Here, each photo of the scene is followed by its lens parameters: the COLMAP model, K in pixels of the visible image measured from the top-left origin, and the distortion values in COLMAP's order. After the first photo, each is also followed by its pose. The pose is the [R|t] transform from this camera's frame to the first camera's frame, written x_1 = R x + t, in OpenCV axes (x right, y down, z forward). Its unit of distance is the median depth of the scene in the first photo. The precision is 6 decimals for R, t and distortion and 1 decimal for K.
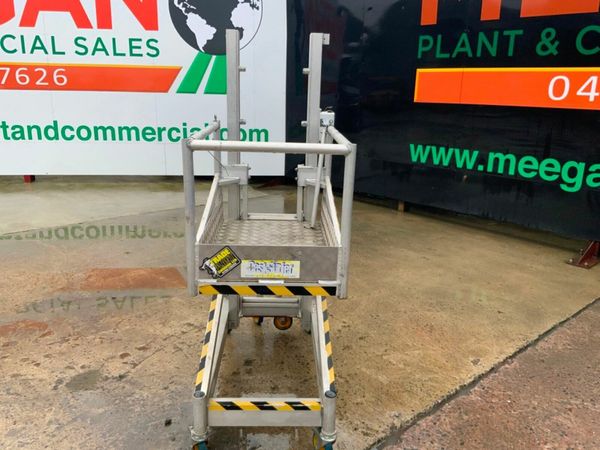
lens RADIAL K [[495.9, 0, 300.1], [0, 495.9, 227.9], [0, 0, 1]] dist [0.062355, -0.122068]
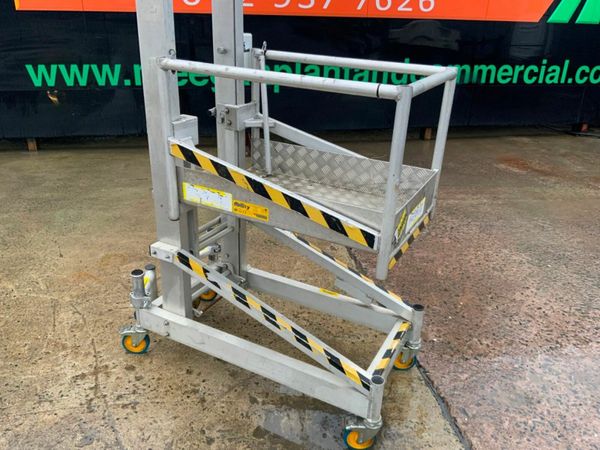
lens RADIAL K [[495.9, 0, 300.1], [0, 495.9, 227.9], [0, 0, 1]] dist [0.062355, -0.122068]
pose [[0.501459, -0.366112, 0.783901, -0.303562], [0.217085, 0.930312, 0.295623, -0.072371], [-0.837504, 0.021930, 0.545991, 0.220968]]
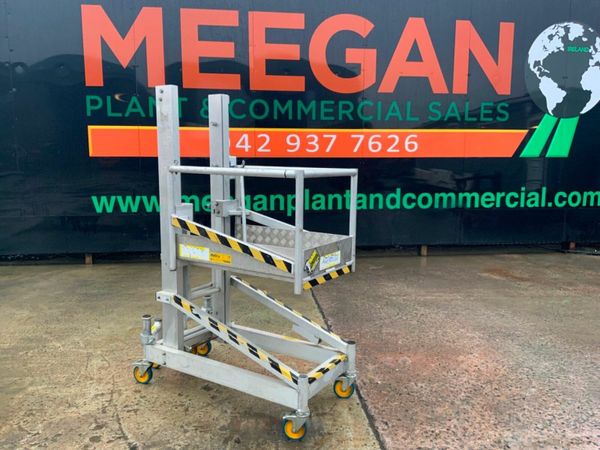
lens RADIAL K [[495.9, 0, 300.1], [0, 495.9, 227.9], [0, 0, 1]] dist [0.062355, -0.122068]
pose [[0.573501, -0.139606, 0.807221, -0.404158], [0.232760, 0.972530, 0.002828, -0.009740], [-0.785442, 0.186267, 0.590242, 0.074620]]
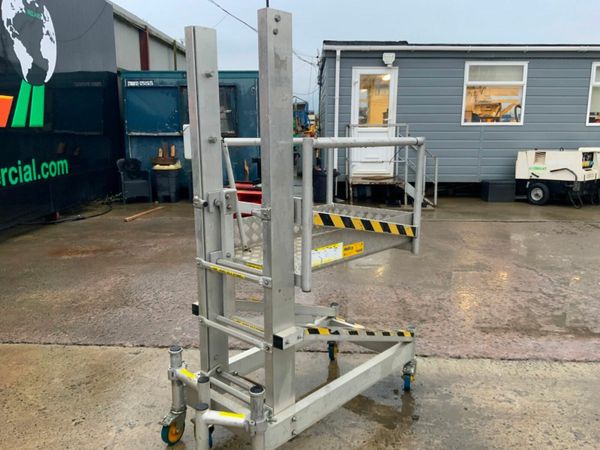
lens RADIAL K [[495.9, 0, 300.1], [0, 495.9, 227.9], [0, 0, 1]] dist [0.062355, -0.122068]
pose [[-0.699164, -0.164620, 0.695751, -0.309350], [0.181849, 0.900182, 0.395731, -0.172982], [-0.691448, 0.403202, -0.599439, 0.668102]]
